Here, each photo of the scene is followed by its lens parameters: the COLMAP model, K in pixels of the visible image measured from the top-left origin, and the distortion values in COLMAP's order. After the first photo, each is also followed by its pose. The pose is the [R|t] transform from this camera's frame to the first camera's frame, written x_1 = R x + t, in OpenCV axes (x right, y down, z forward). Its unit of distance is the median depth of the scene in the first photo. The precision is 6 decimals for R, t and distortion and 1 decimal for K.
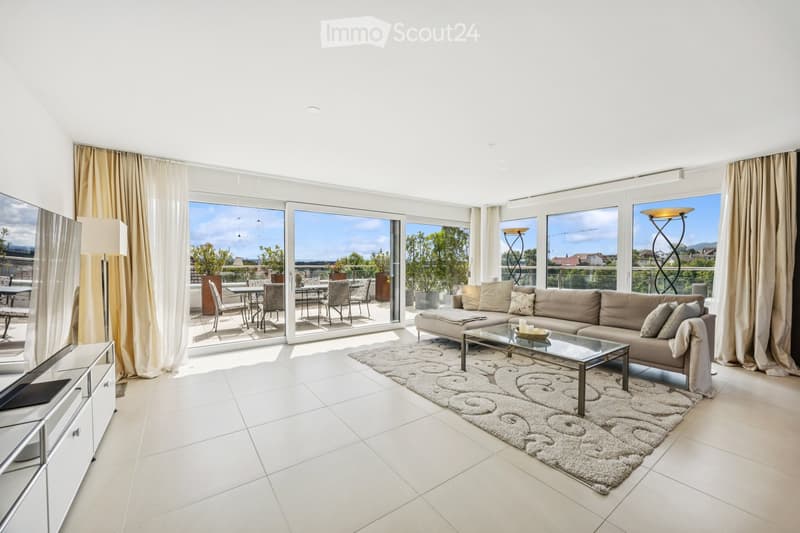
lens RADIAL K [[306.4, 0, 400.0], [0, 306.4, 266.5], [0, 0, 1]] dist [-0.010145, -0.000111]
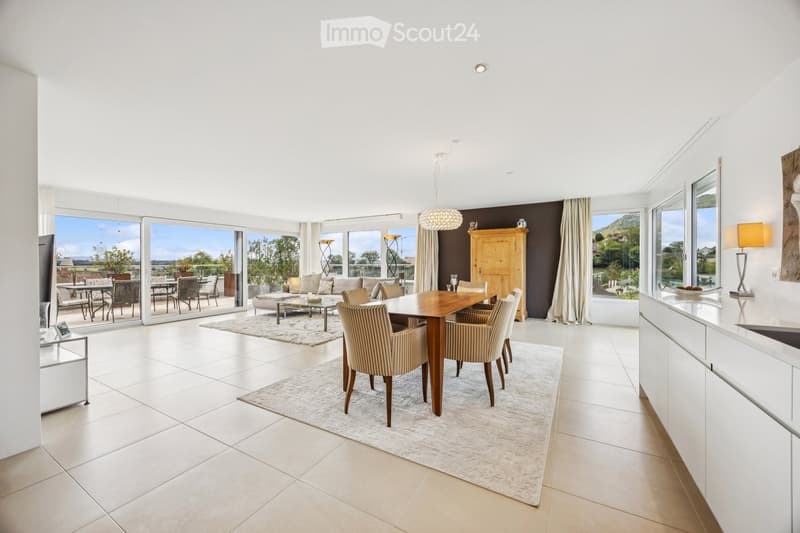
lens RADIAL K [[306.4, 0, 400.0], [0, 306.4, 266.5], [0, 0, 1]] dist [-0.010145, -0.000111]
pose [[0.906671, -0.009513, 0.421732, 0.045683], [0.007834, 0.999953, 0.005715, 0.002530], [-0.421766, -0.001878, 0.906703, -0.387669]]
